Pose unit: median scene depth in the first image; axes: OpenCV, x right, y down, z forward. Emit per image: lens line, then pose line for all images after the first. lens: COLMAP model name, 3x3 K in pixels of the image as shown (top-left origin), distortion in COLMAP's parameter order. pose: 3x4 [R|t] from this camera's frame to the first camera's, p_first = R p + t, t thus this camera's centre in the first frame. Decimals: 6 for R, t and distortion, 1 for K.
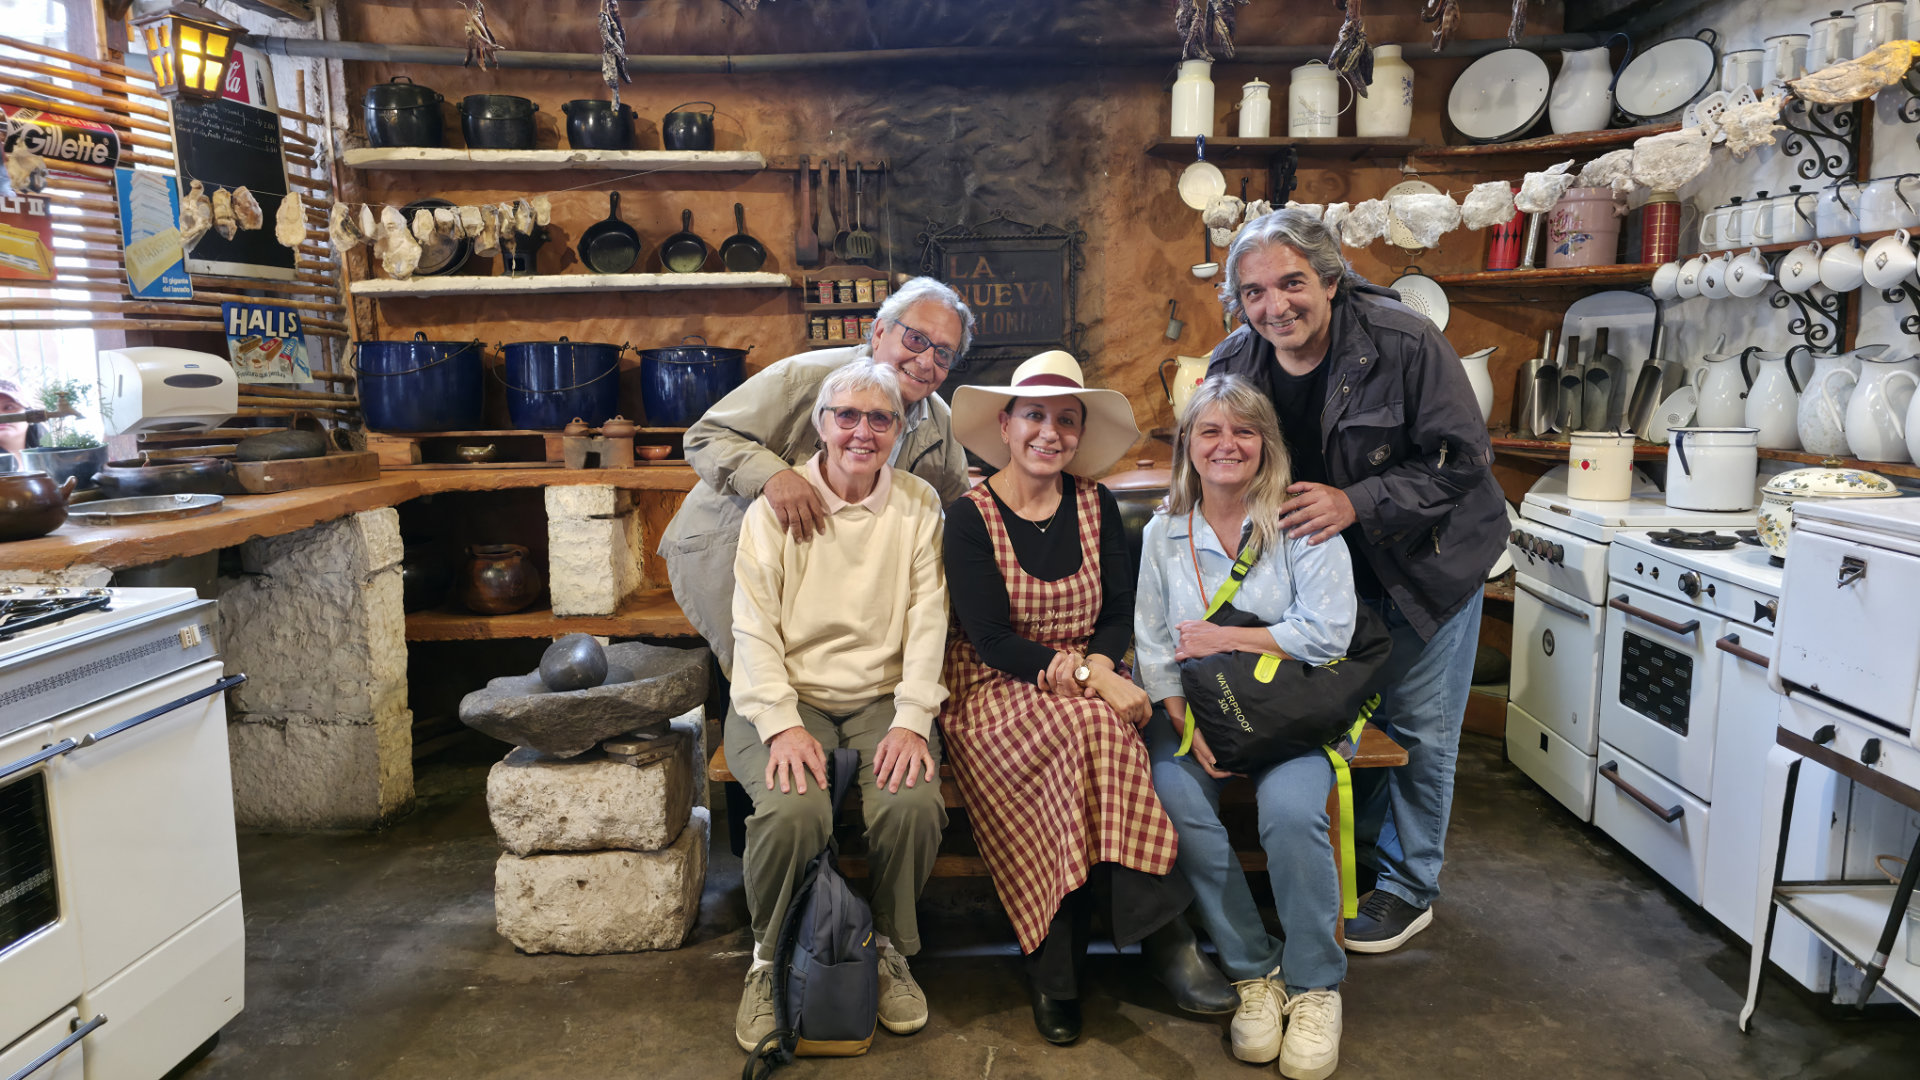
lens RADIAL K [[1436.3, 0, 851.0], [0, 1436.3, 542.4], [0, 0, 1]] dist [0.076065, -0.095226]
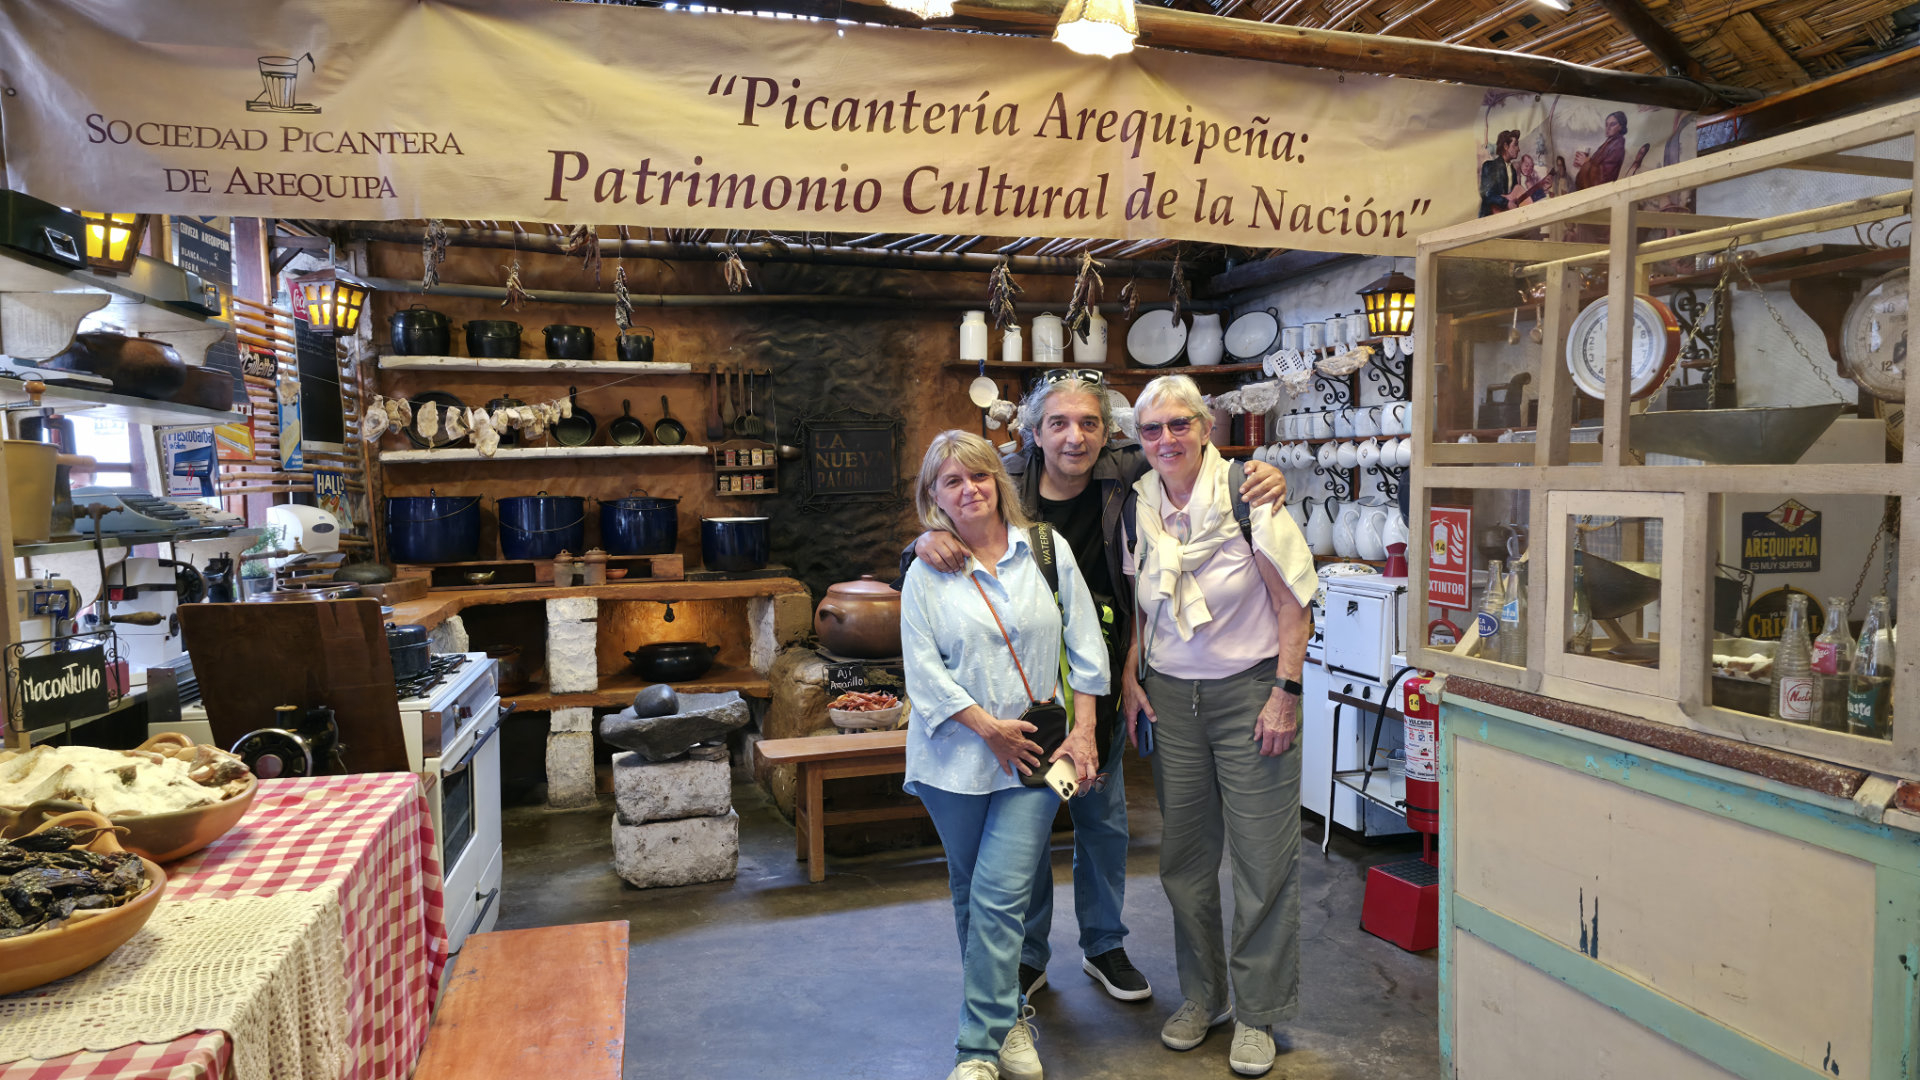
lens RADIAL K [[1205.9, 0, 960.0], [0, 1205.9, 540.0], [0, 0, 1]] dist [0.035697, -0.000234]
pose [[0.965032, -0.015839, 0.261652, -0.131135], [0.039886, 0.995422, -0.086853, 0.021059], [-0.259078, 0.094252, 0.961247, -0.225032]]
